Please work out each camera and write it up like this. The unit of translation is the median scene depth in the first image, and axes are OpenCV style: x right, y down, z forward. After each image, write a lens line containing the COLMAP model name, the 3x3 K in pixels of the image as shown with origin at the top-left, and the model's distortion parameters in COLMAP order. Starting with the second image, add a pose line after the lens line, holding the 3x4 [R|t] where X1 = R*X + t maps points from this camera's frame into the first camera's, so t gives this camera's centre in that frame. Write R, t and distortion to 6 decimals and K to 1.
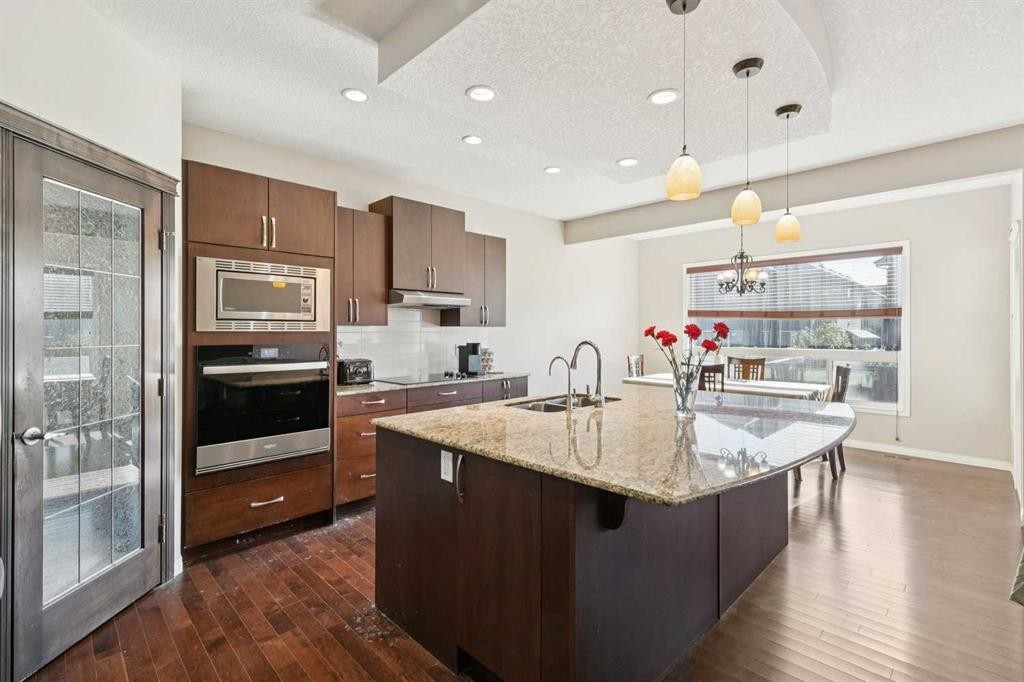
lens RADIAL K [[467.6, 0, 511.8], [0, 467.6, 329.9], [0, 0, 1]] dist [0.004130, 0.000389]
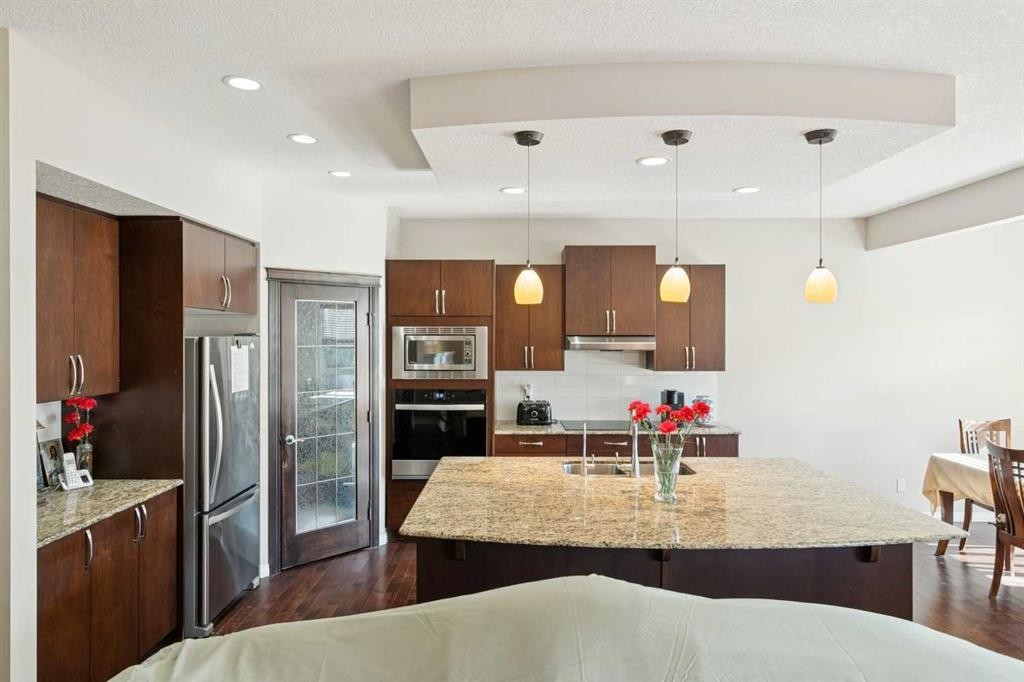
lens RADIAL K [[629.4, 0, 512.4], [0, 629.4, 333.0], [0, 0, 1]] dist [0.003174, 0.003218]
pose [[0.708691, -0.000465, -0.705519, 0.736301], [-0.000277, 1.000000, -0.000937, -0.105625], [0.705519, 0.000860, 0.708691, -0.080718]]
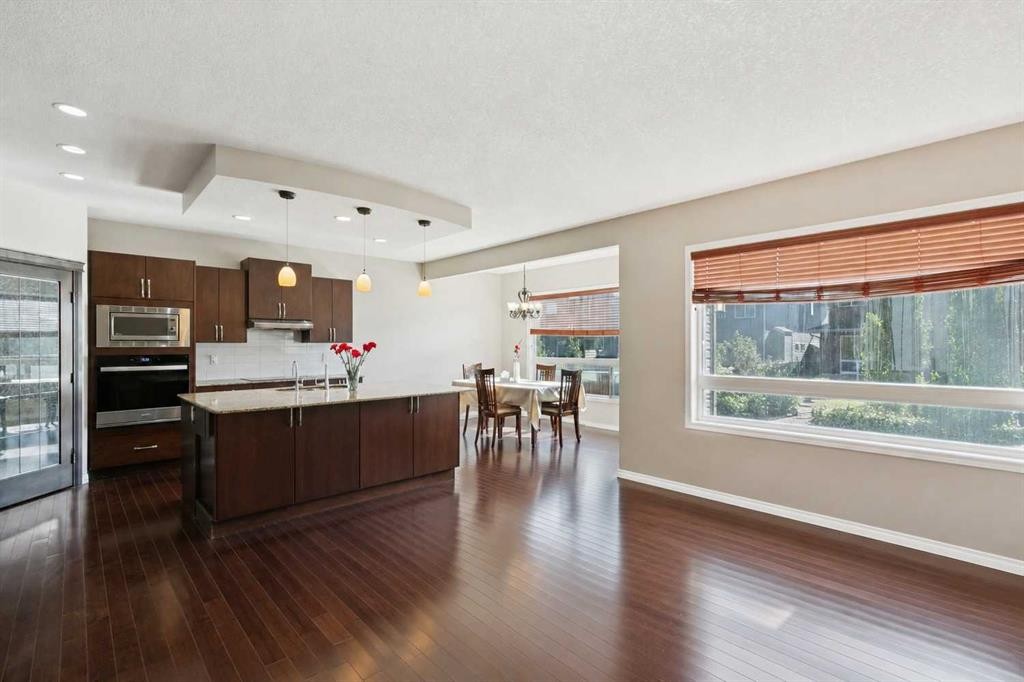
lens RADIAL K [[455.6, 0, 518.2], [0, 455.6, 342.5], [0, 0, 1]] dist [-0.000202, -0.000224]
pose [[0.999932, -0.000330, -0.011689, 0.734525], [0.000344, 0.999999, 0.001164, -0.012968], [0.011689, -0.001168, 0.999931, -0.548077]]
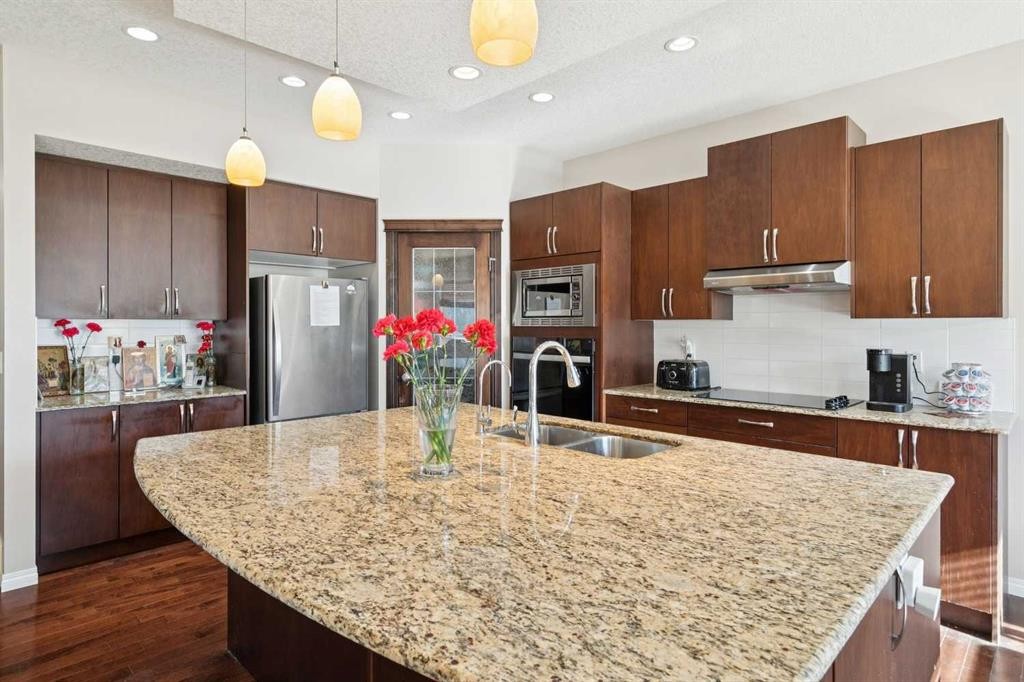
lens RADIAL K [[561.5, 0, 511.7], [0, 561.5, 327.1], [0, 0, 1]] dist [-0.001777, 0.000222]
pose [[0.008113, 0.002842, -0.999963, 0.750389], [0.001776, 0.999994, 0.002857, 0.000535], [0.999966, -0.001799, 0.008108, 0.767780]]
